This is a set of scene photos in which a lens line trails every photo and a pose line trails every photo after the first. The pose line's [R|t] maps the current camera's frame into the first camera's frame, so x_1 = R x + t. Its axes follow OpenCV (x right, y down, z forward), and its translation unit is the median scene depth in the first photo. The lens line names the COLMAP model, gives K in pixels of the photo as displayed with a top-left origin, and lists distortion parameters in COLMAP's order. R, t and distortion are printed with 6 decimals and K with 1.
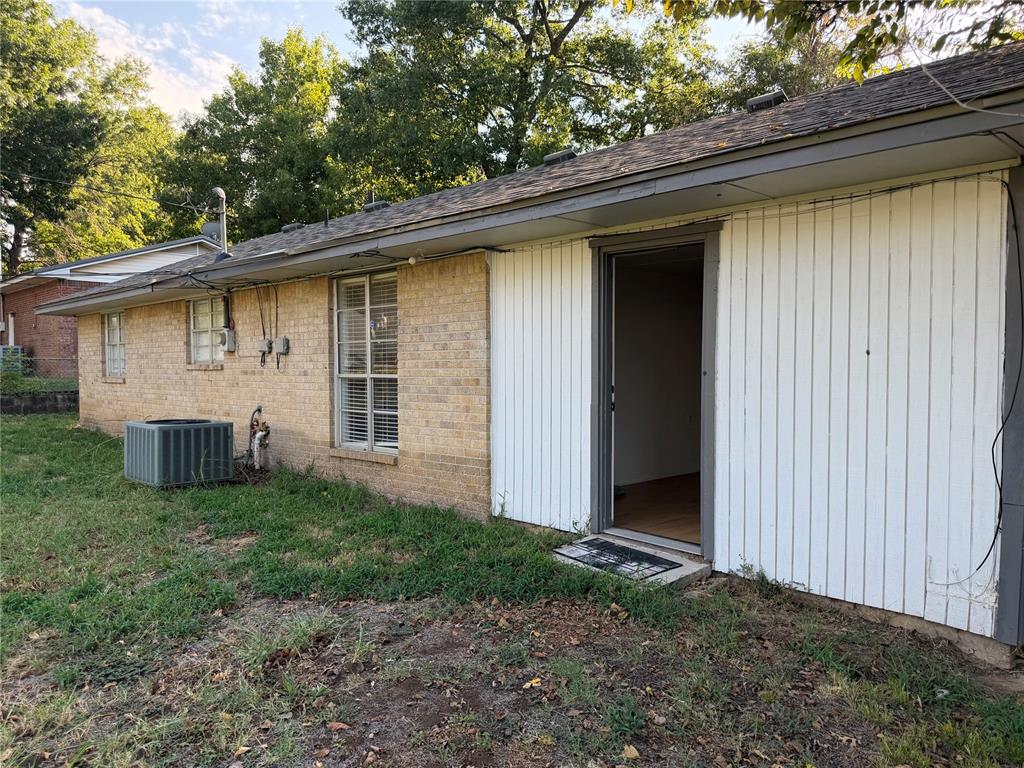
lens RADIAL K [[722.9, 0, 512.6], [0, 722.9, 384.3], [0, 0, 1]] dist [0.006245, -0.000611]
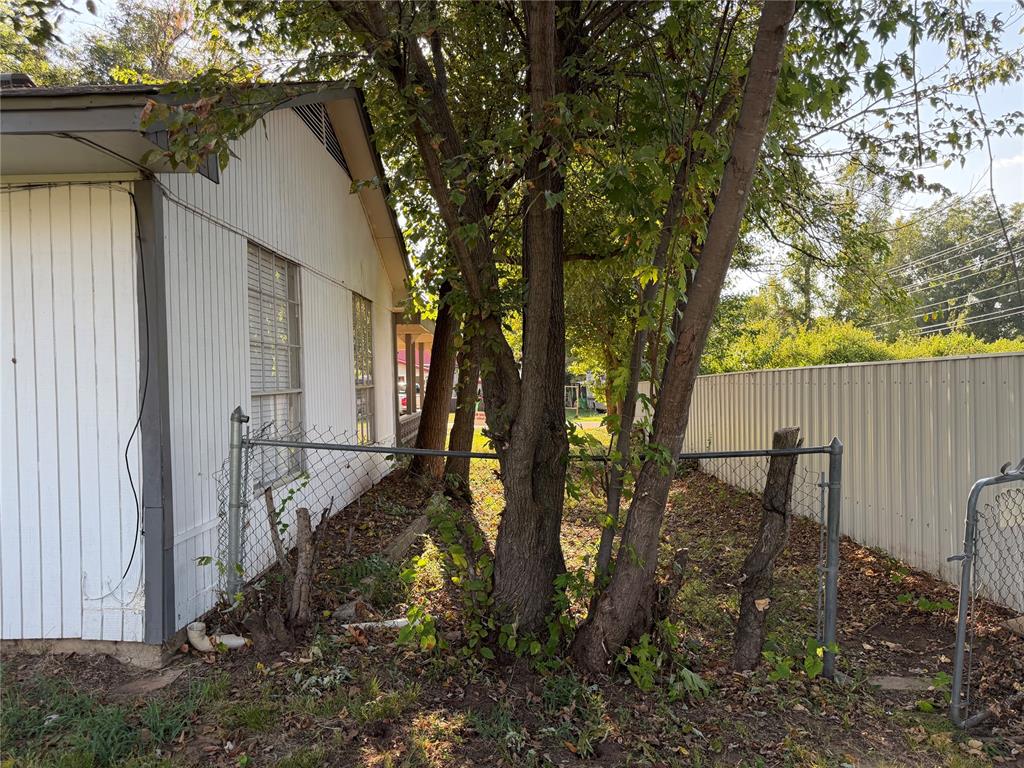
lens RADIAL K [[722.9, 0, 512.0], [0, 722.9, 384.3], [0, 0, 1]] dist [0.006245, -0.000611]
pose [[0.730731, -0.021354, 0.682331, 0.343824], [0.037822, 0.999242, -0.009232, 0.018544], [-0.681617, 0.032553, 0.730985, -0.099059]]
